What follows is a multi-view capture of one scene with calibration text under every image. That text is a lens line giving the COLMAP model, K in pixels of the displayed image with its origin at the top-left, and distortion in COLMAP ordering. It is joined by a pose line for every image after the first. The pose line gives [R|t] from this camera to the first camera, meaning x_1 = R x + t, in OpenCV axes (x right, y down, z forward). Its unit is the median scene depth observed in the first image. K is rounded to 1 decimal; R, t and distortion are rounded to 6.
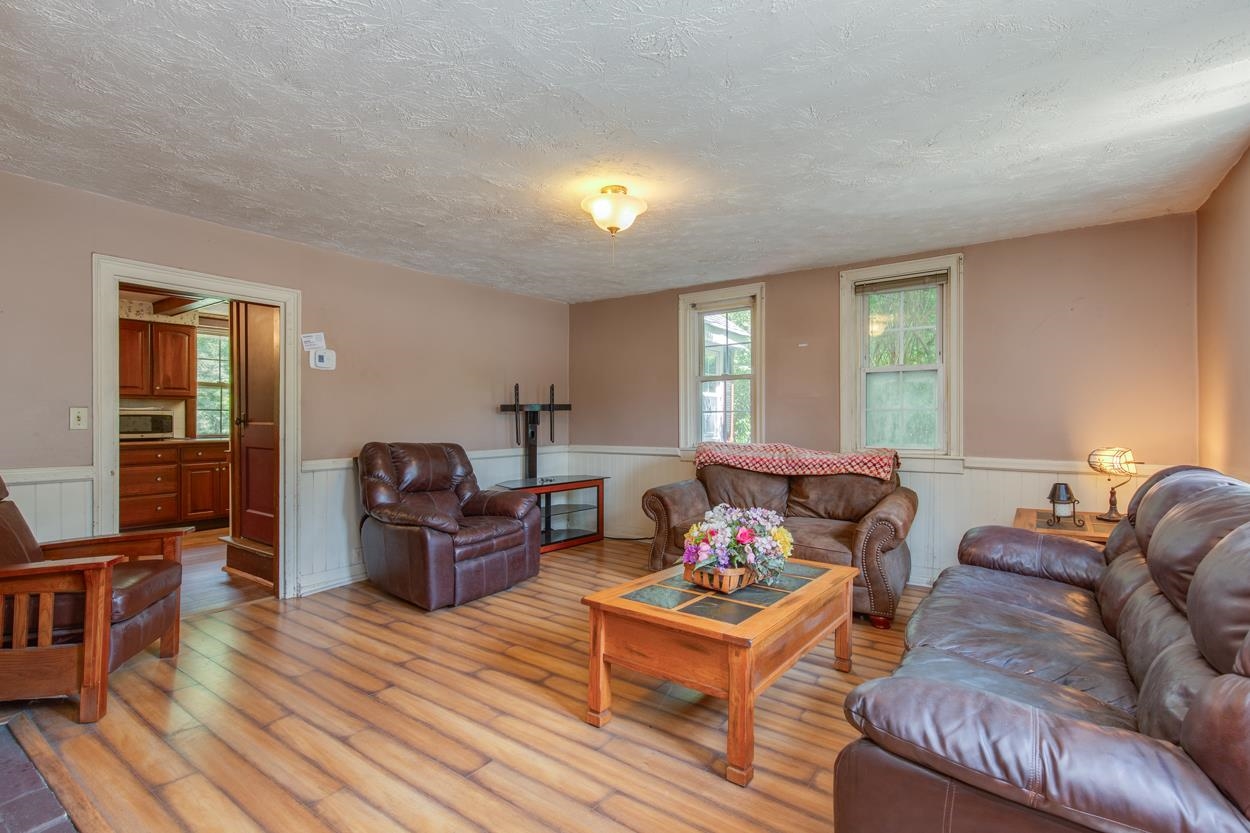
lens RADIAL K [[555.6, 0, 625.0], [0, 555.6, 416.5], [0, 0, 1]] dist [0.000703, 0.000064]
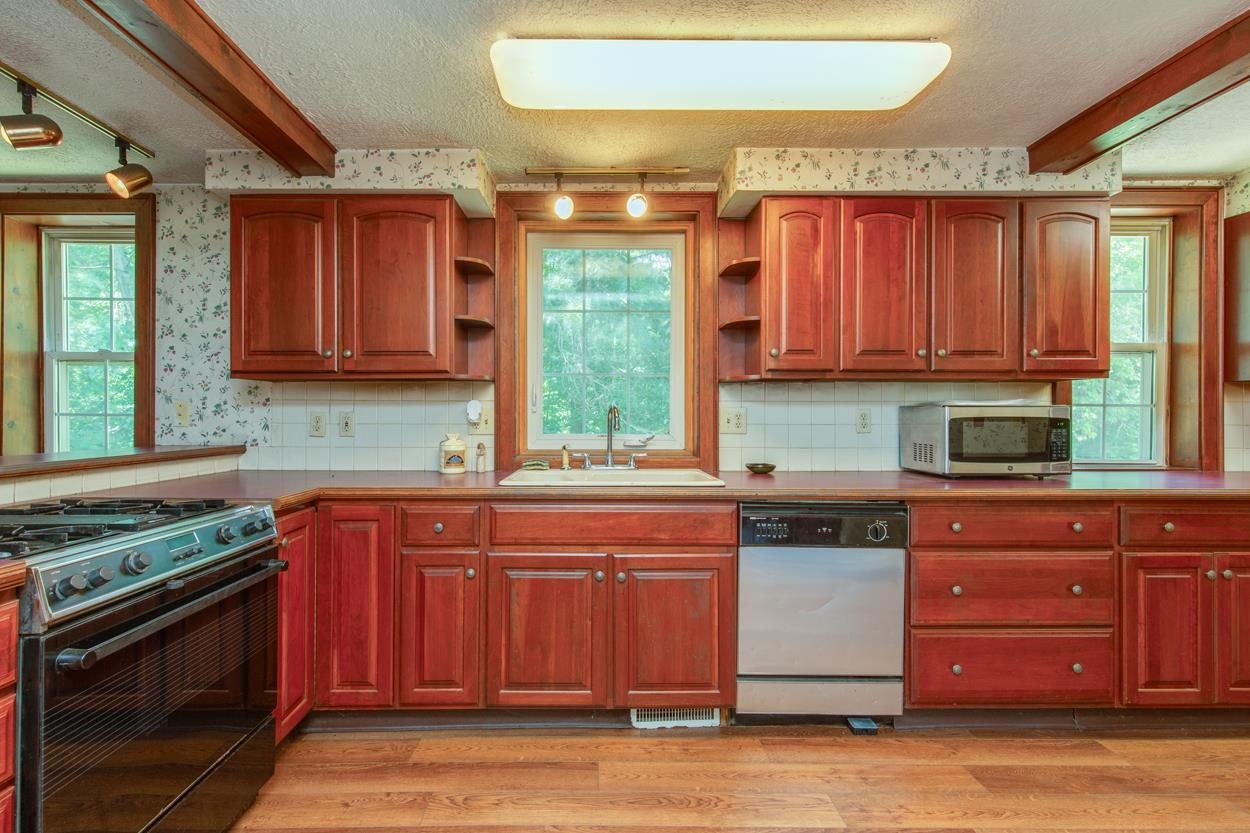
lens RADIAL K [[555.6, 0, 625.0], [0, 555.6, 416.5], [0, 0, 1]] dist [0.000703, 0.000064]
pose [[0.554144, 0.000544, -0.832421, -0.692207], [-0.003219, 0.999994, -0.001489, -0.001928], [0.832415, 0.003504, 0.554142, 0.536783]]
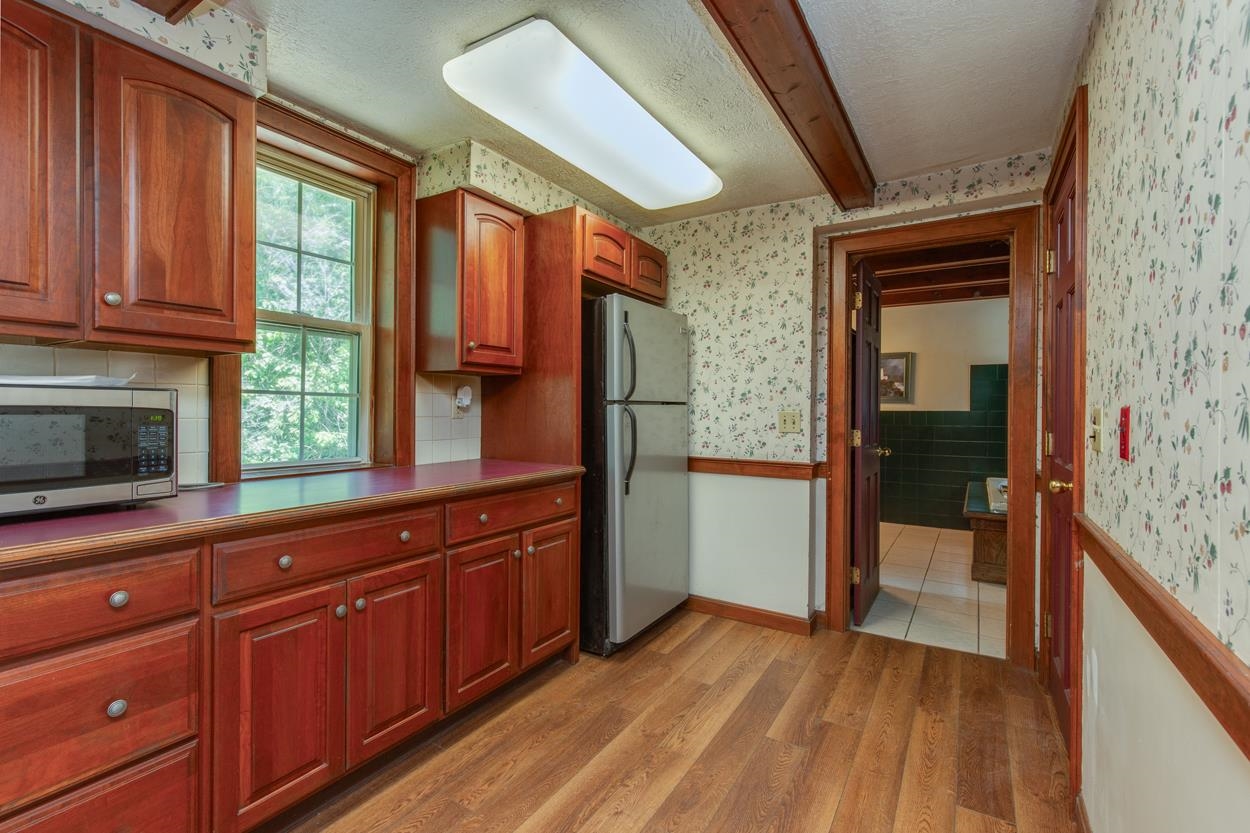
lens RADIAL K [[555.6, 0, 625.0], [0, 555.6, 416.5], [0, 0, 1]] dist [0.000703, 0.000064]
pose [[0.999410, 0.008883, 0.033189, -0.647083], [-0.009161, 0.999924, 0.008227, -0.002888], [-0.033114, -0.008526, 0.999415, 0.776130]]
